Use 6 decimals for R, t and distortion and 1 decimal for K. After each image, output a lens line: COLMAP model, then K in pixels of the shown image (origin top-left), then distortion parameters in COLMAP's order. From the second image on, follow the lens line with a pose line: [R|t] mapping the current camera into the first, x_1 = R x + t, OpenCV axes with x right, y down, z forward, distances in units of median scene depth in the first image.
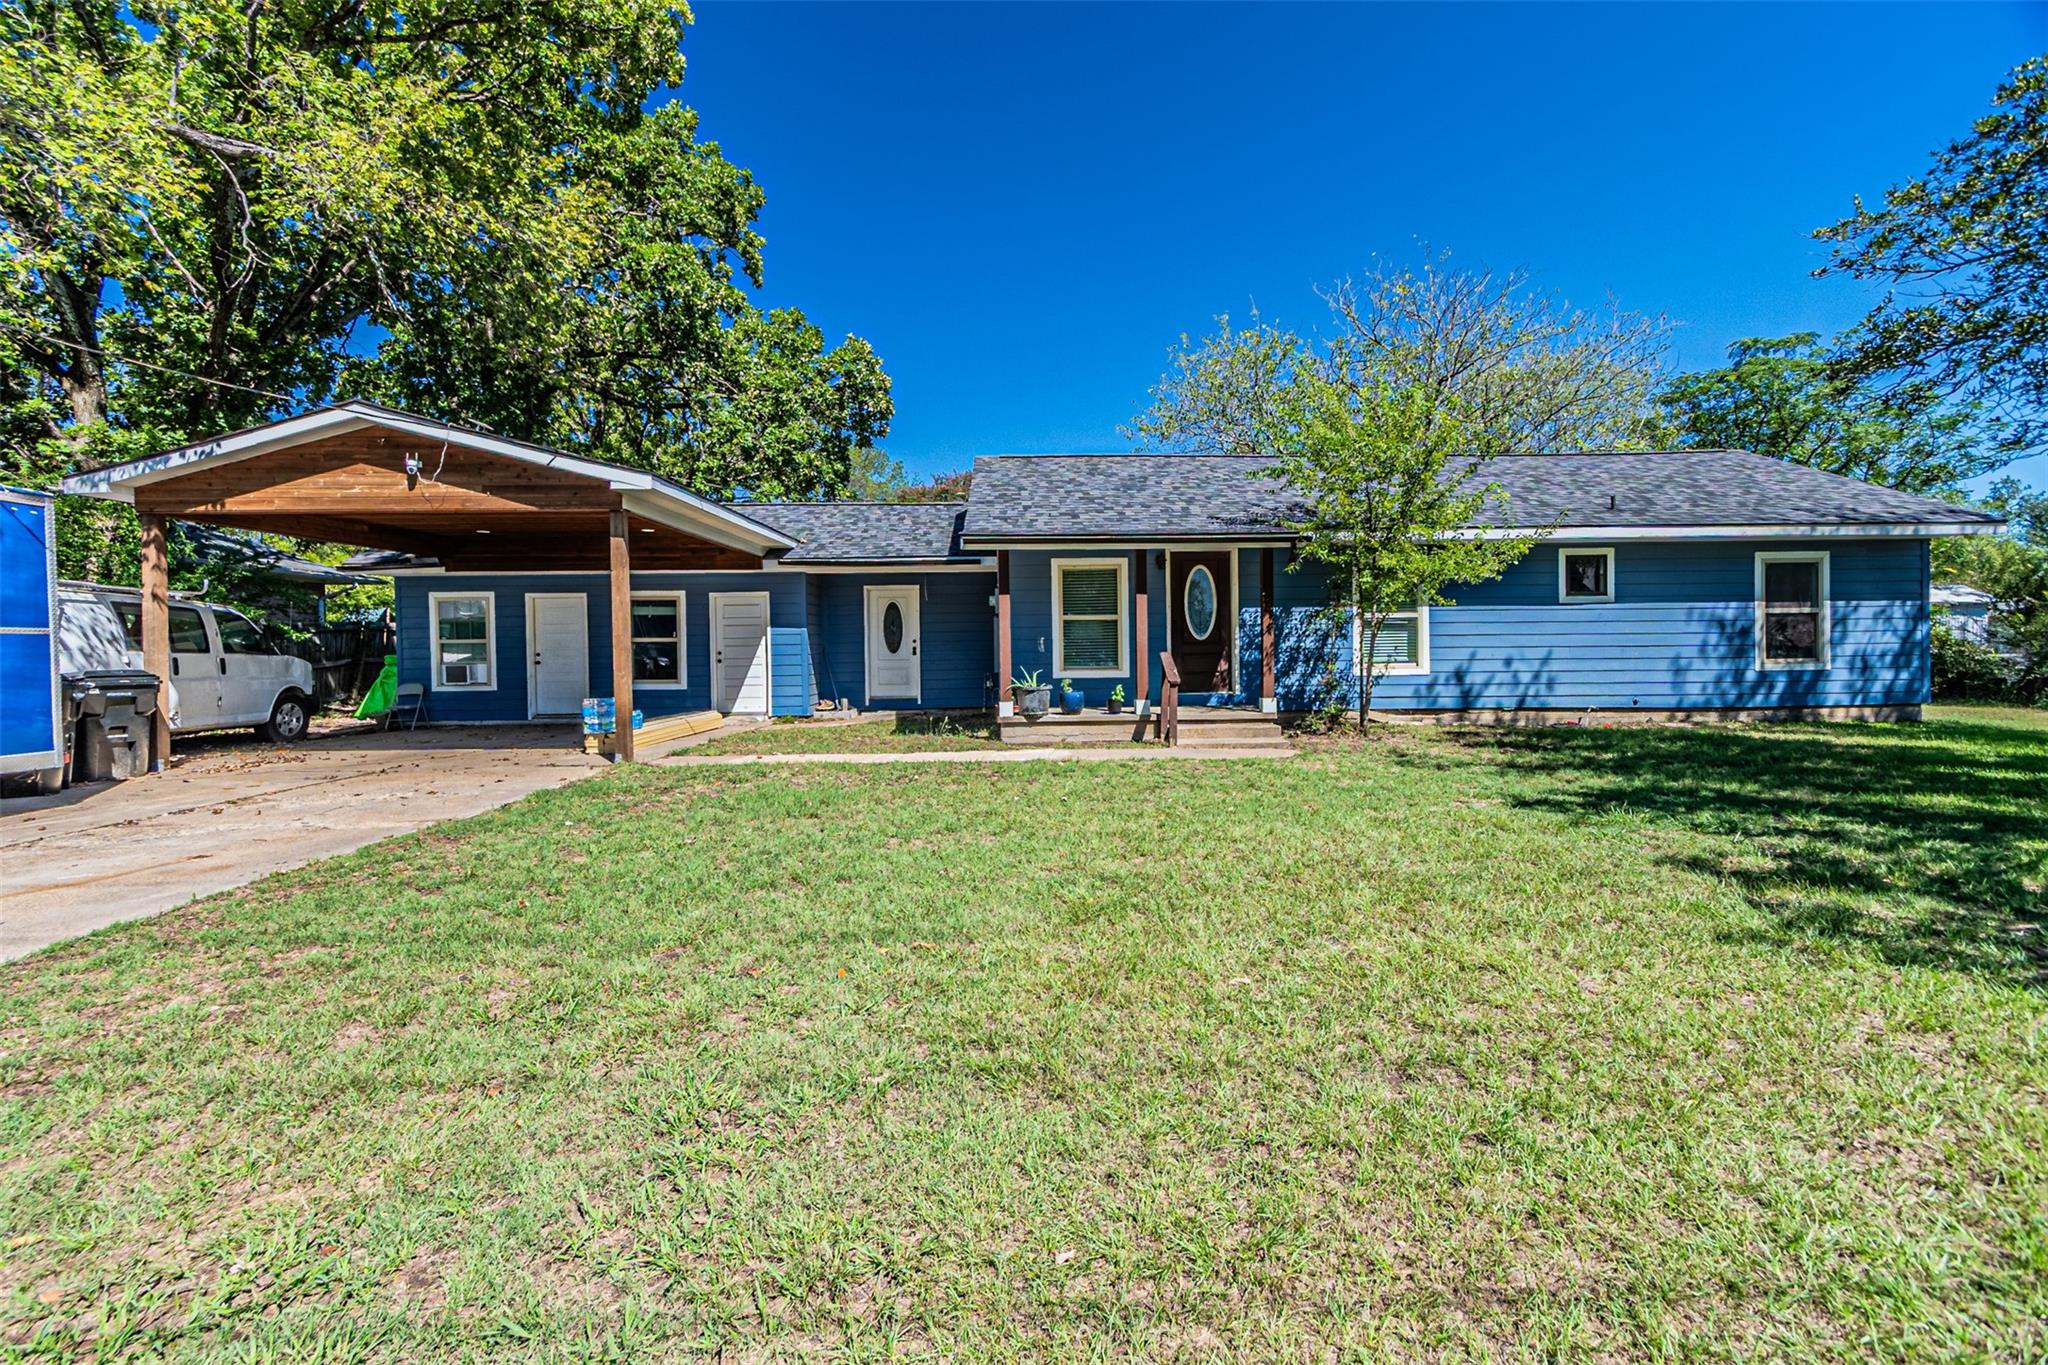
lens RADIAL K [[902.1, 0, 1026.7], [0, 902.1, 662.9], [0, 0, 1]] dist [0.009823, -0.002420]
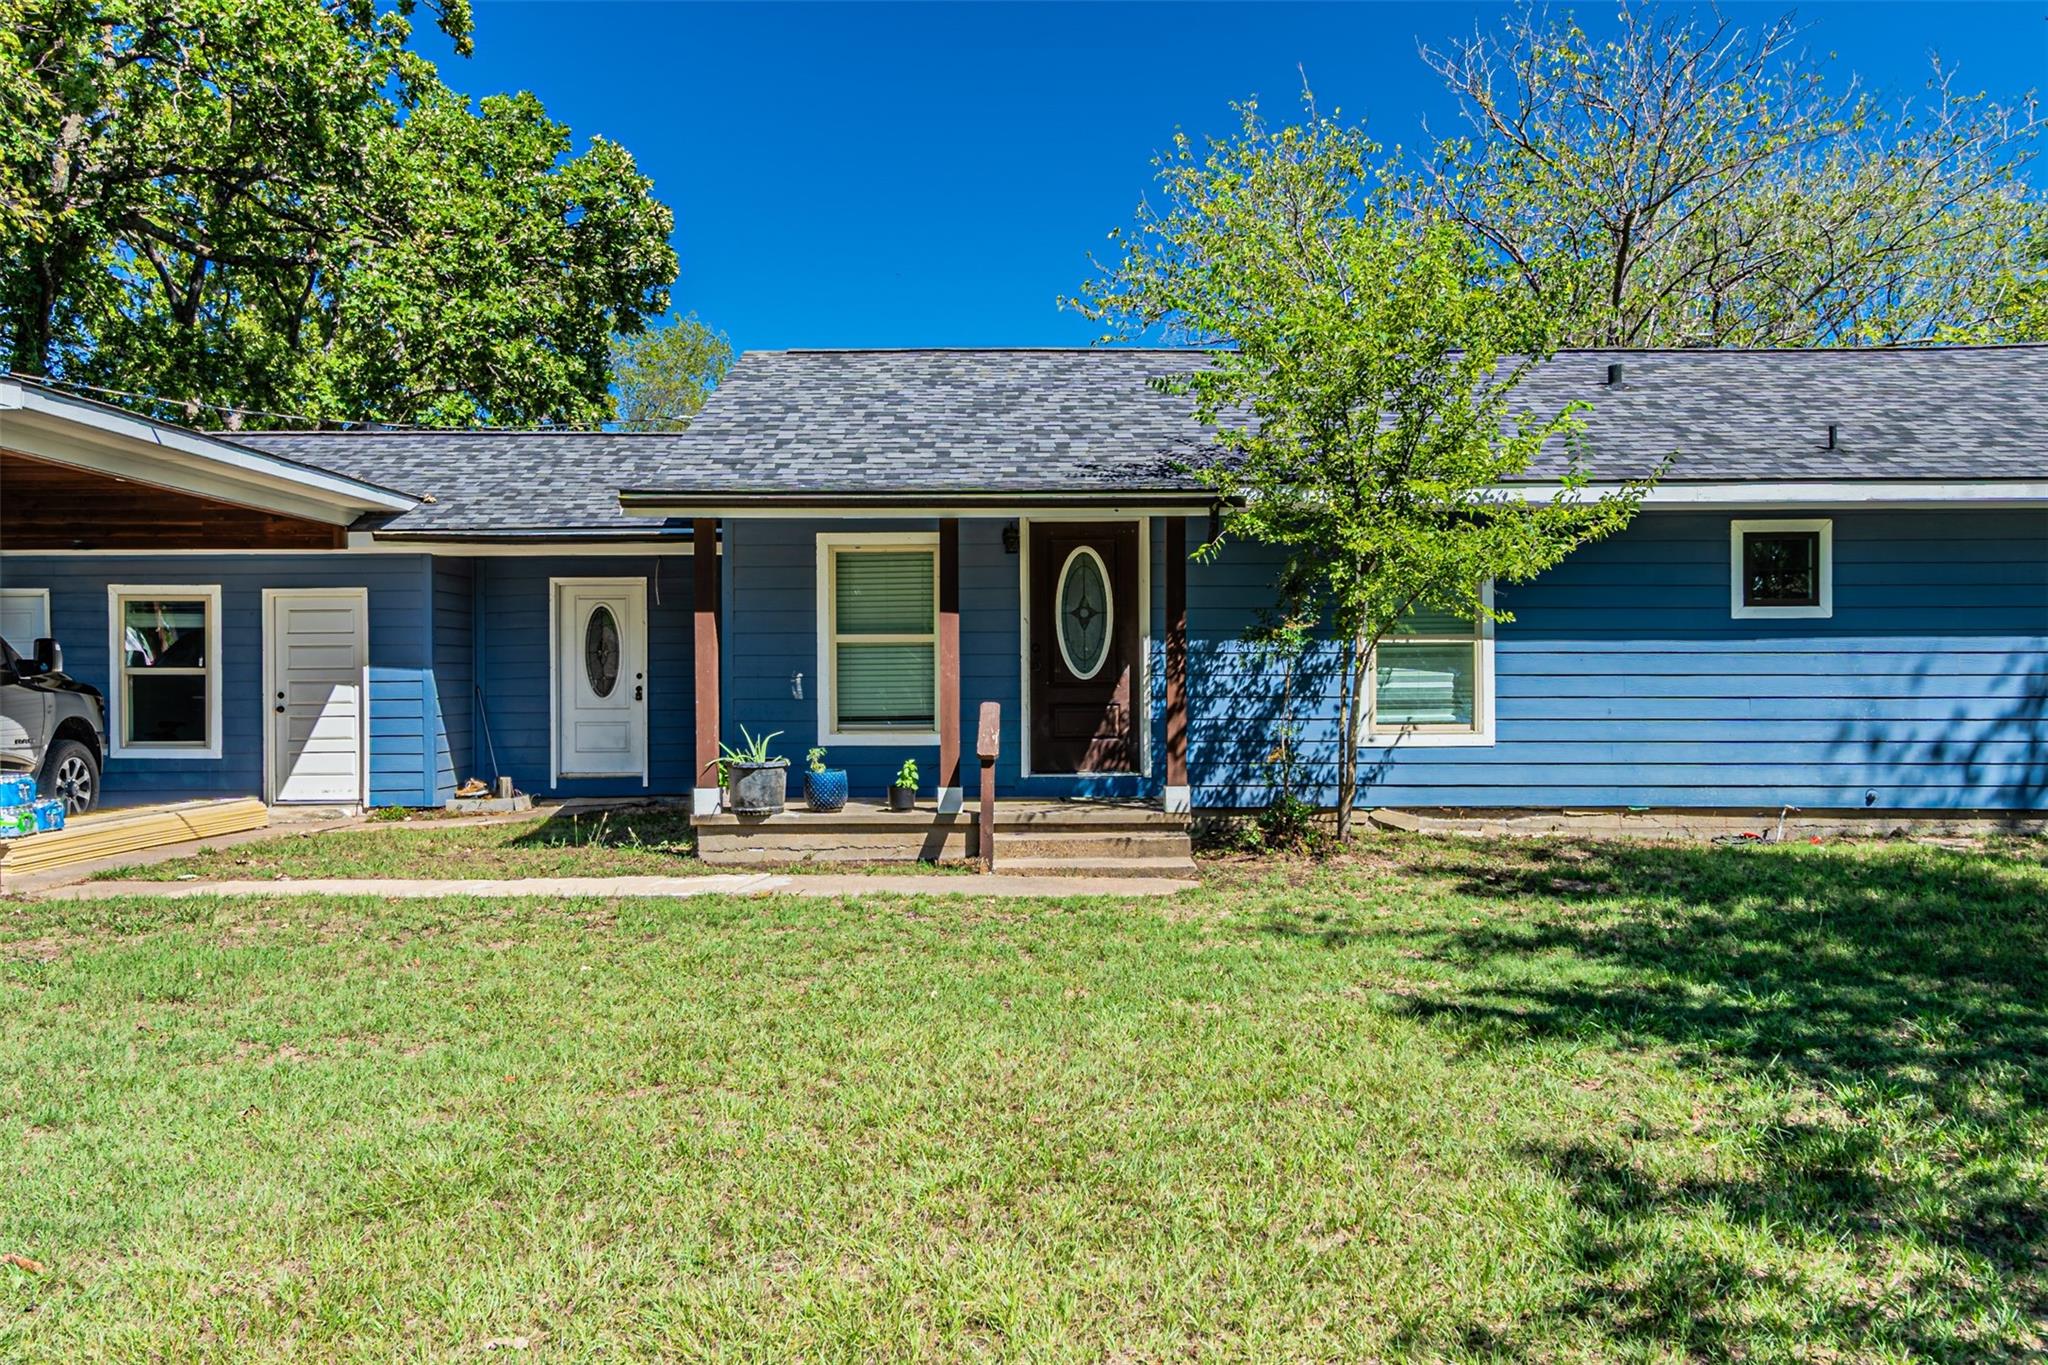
lens RADIAL K [[1585.0, 0, 1022.4], [0, 1585.0, 684.2], [0, 0, 1]] dist [0.000903, 0.000139]
pose [[0.999626, 0.007087, -0.026404, 0.159516], [-0.007454, 0.999876, -0.013853, -0.007812], [0.026302, 0.014045, 0.999555, 0.014962]]
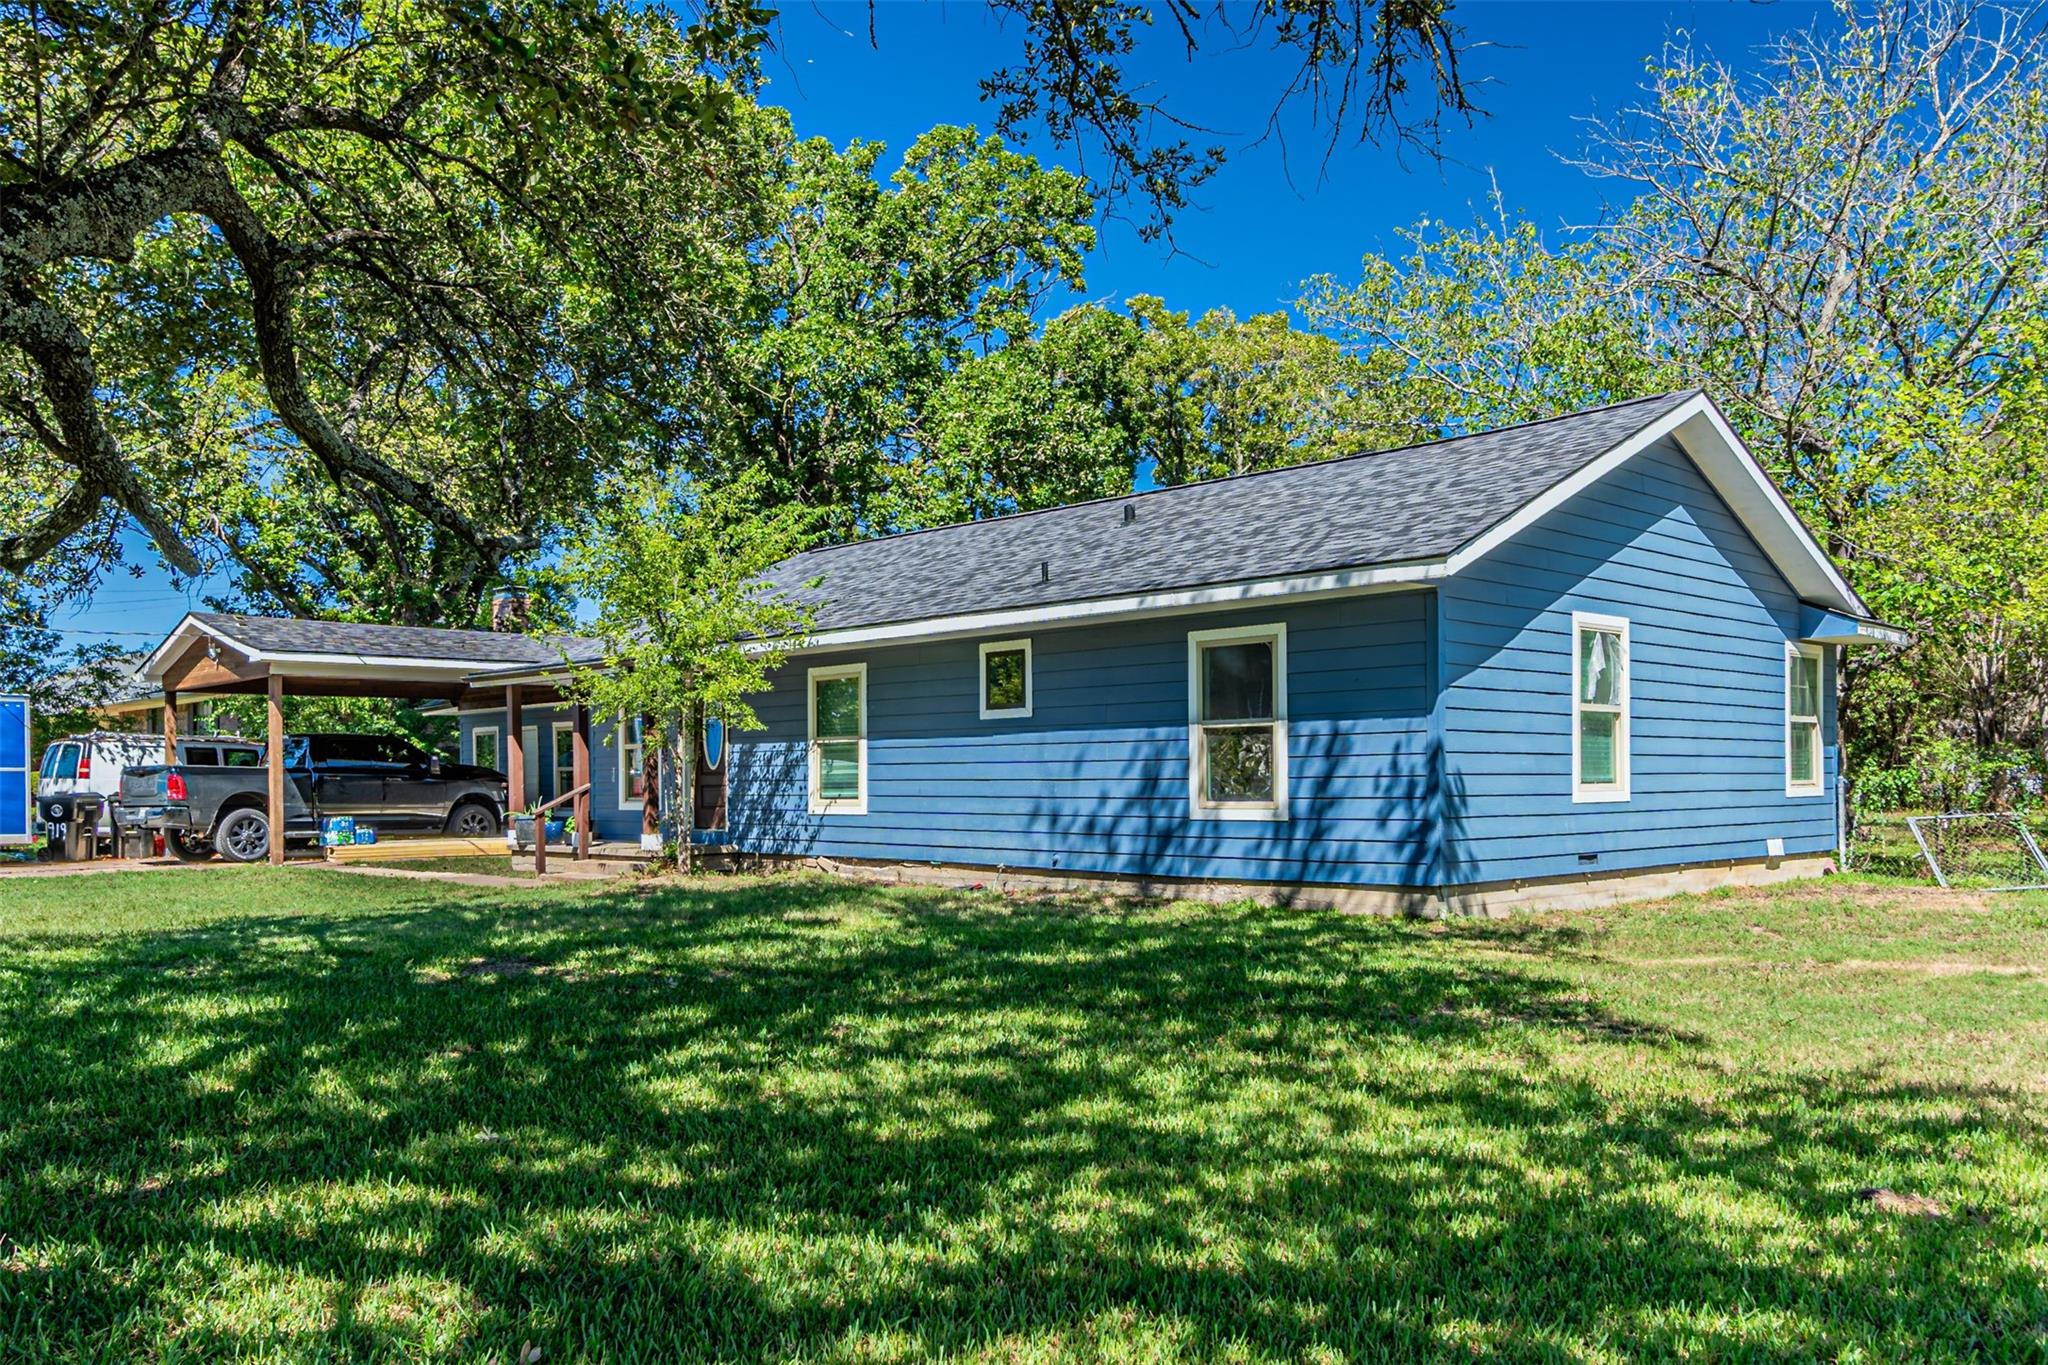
lens RADIAL K [[1585.0, 0, 1023.6], [0, 1585.0, 694.6], [0, 0, 1]] dist [0.000903, 0.000139]
pose [[0.684059, -0.035024, -0.728586, 1.365058], [-0.003352, 0.998685, -0.051155, -0.018648], [0.729419, 0.037435, 0.683042, 0.143078]]
